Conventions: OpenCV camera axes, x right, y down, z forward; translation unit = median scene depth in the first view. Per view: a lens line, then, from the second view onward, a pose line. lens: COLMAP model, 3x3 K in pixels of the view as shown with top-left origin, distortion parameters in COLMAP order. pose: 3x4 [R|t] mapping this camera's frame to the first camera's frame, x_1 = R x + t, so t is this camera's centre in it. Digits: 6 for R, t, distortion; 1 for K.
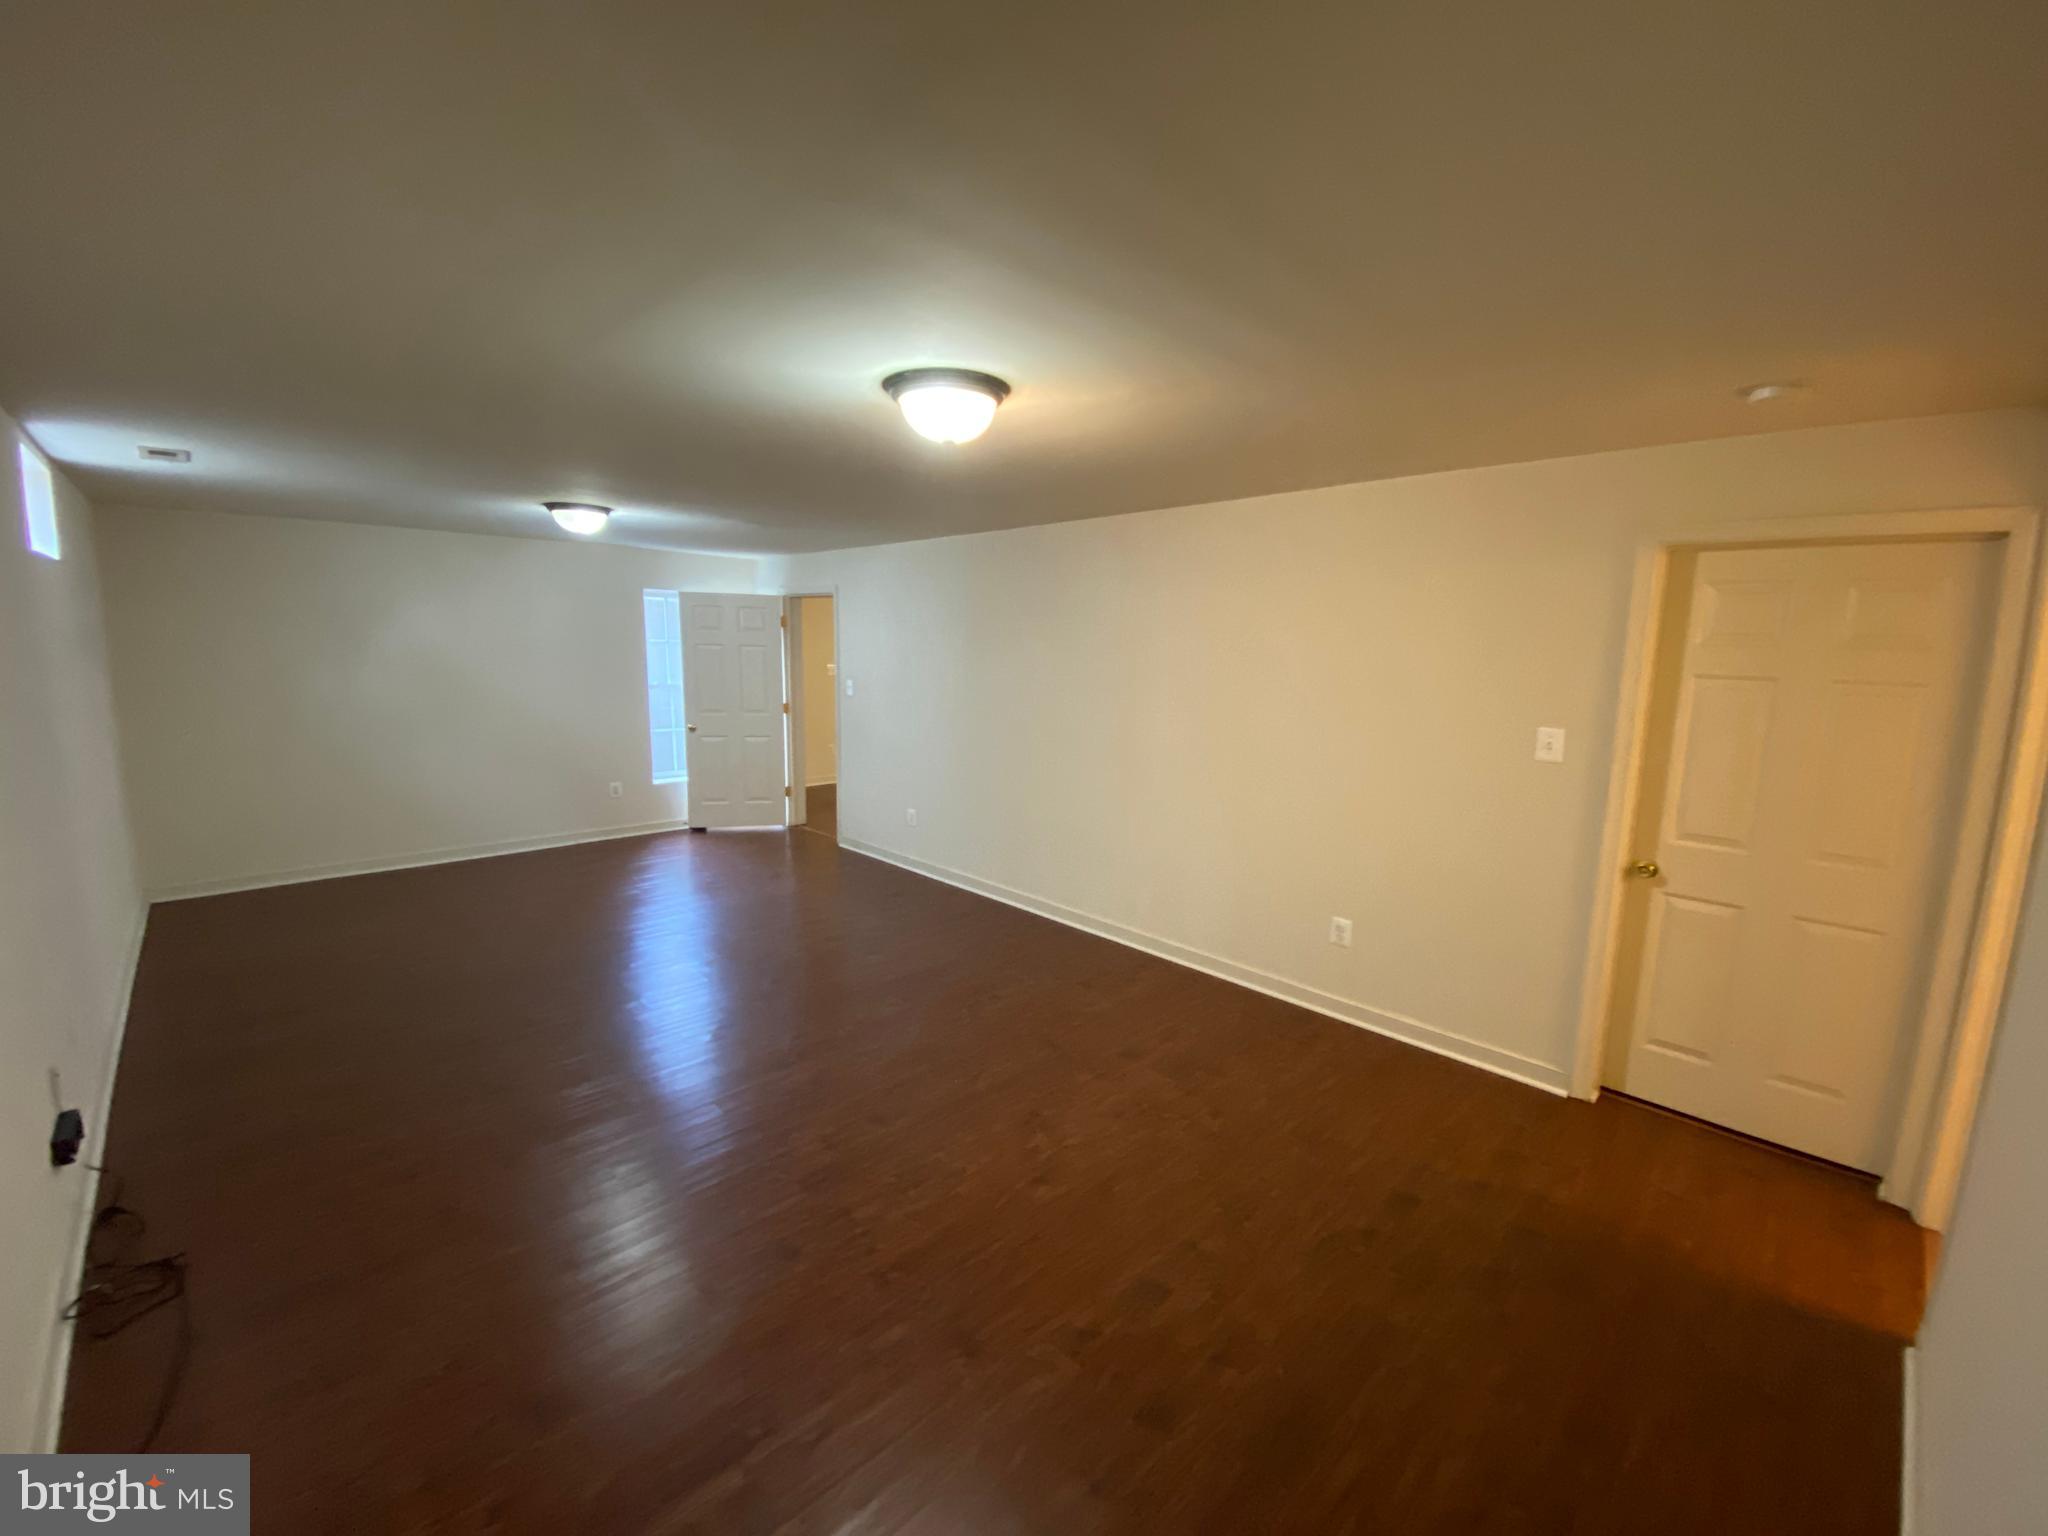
lens RADIAL K [[829.4, 0, 1027.0], [0, 829.4, 765.3], [0, 0, 1]] dist [0.016470, -0.019199]
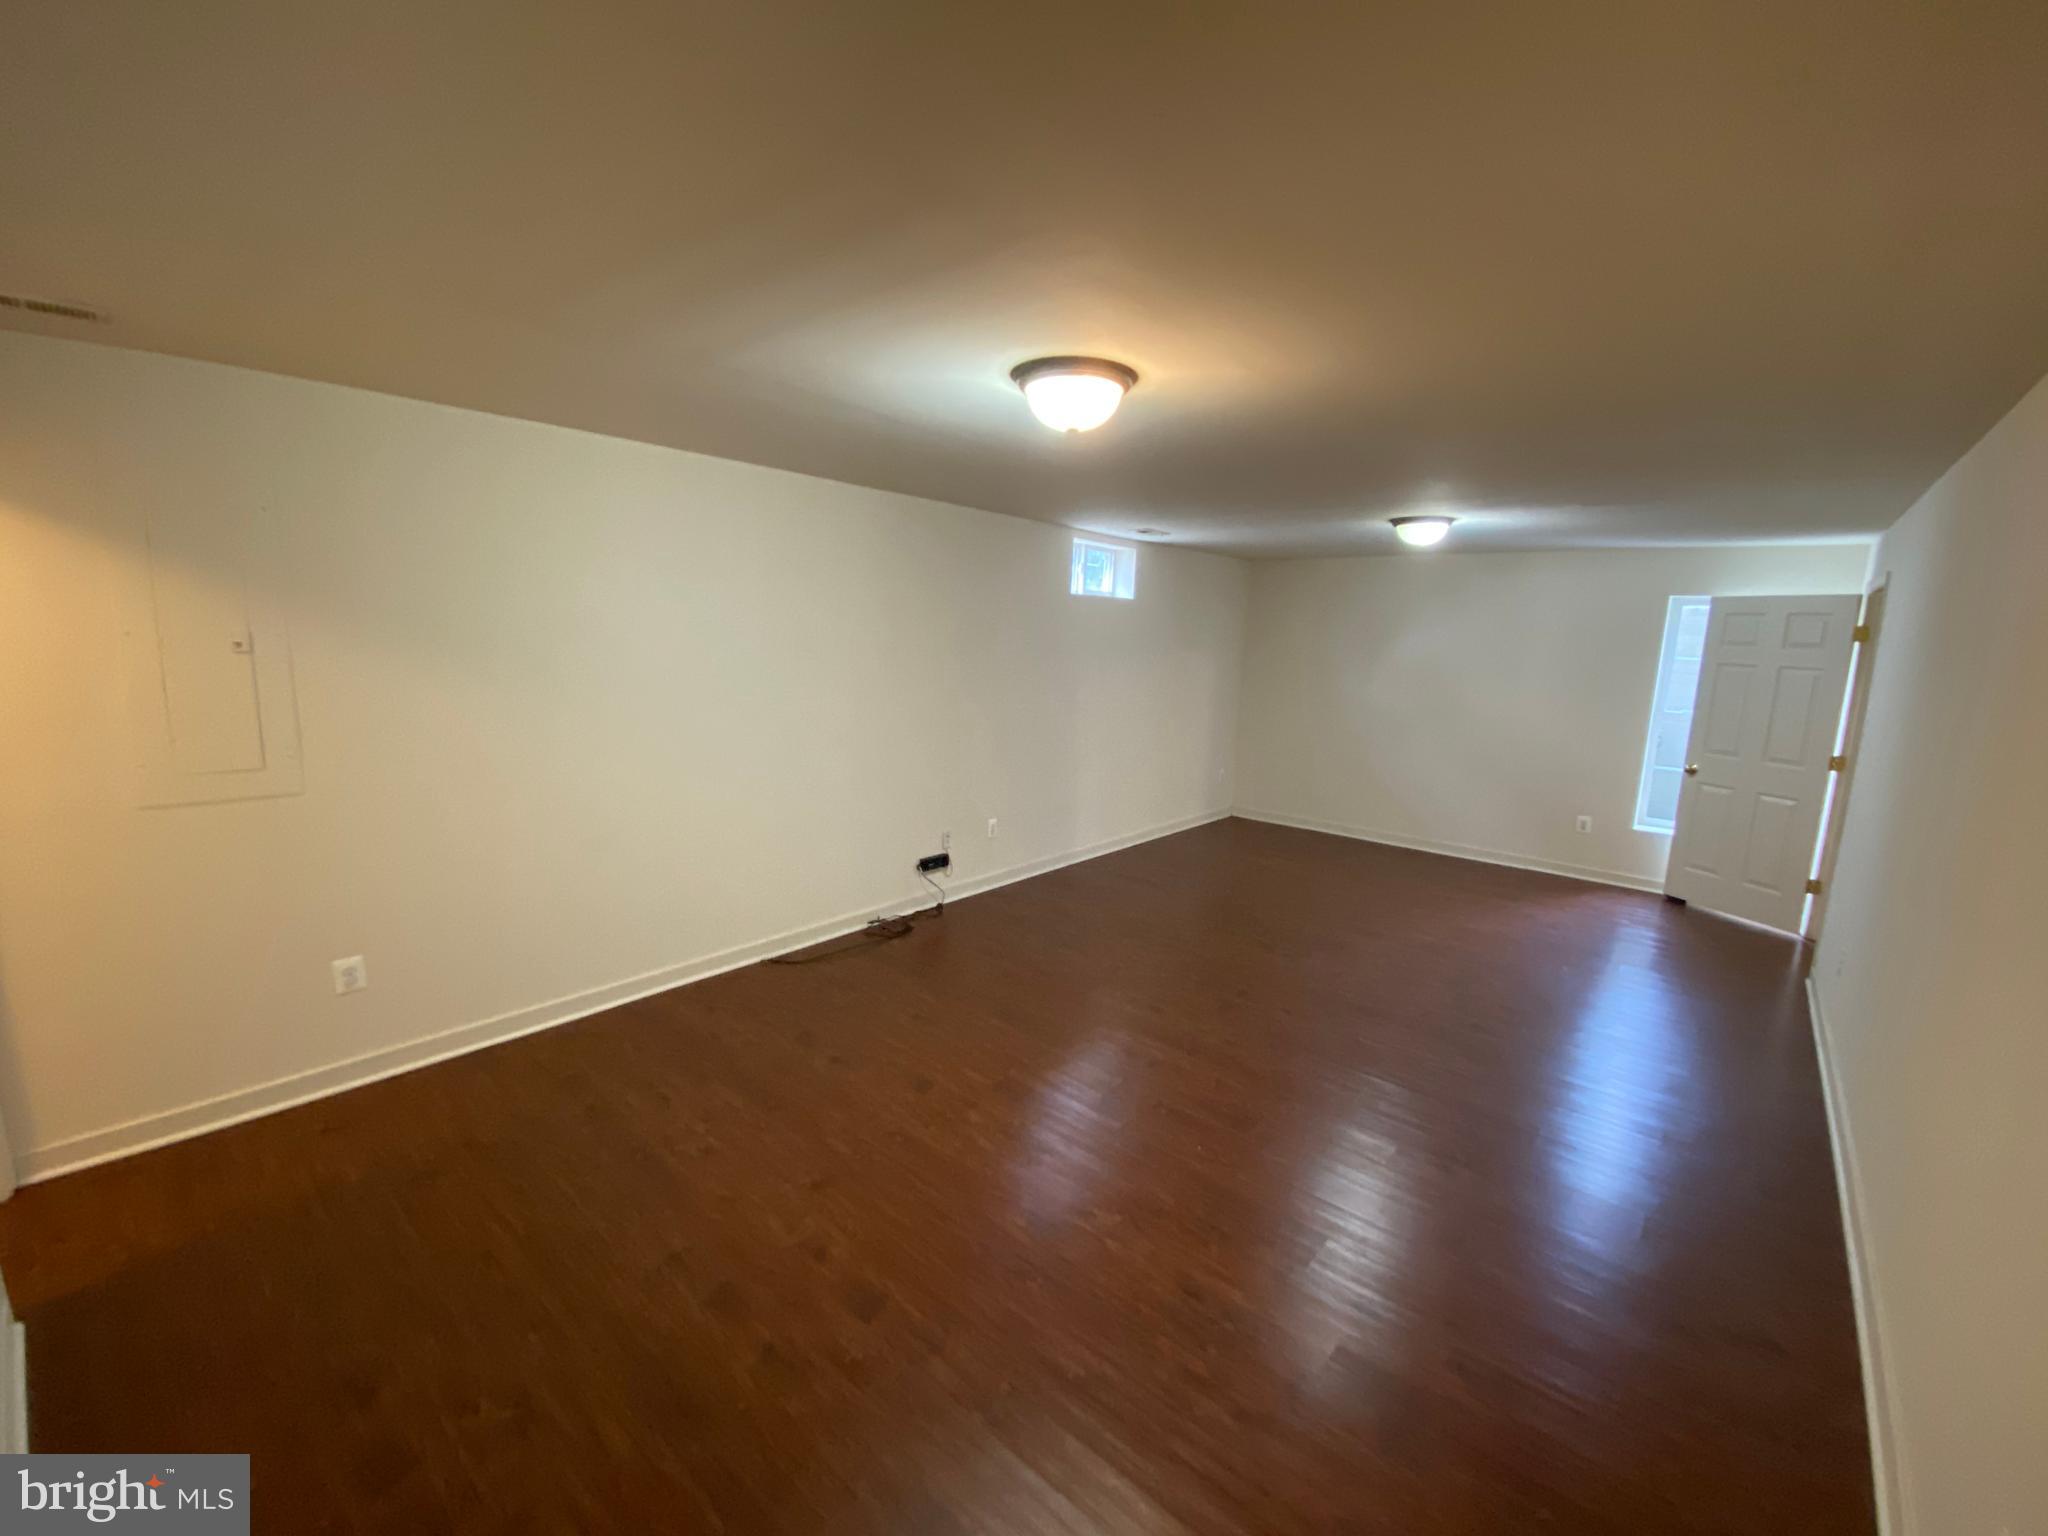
lens RADIAL K [[829.4, 0, 1027.0], [0, 829.4, 765.3], [0, 0, 1]] dist [0.016470, -0.019199]
pose [[0.074511, 0.140051, -0.987337, 0.327983], [-0.175134, 0.976538, 0.125303, -0.039236], [0.981721, 0.163580, 0.097291, 0.318234]]
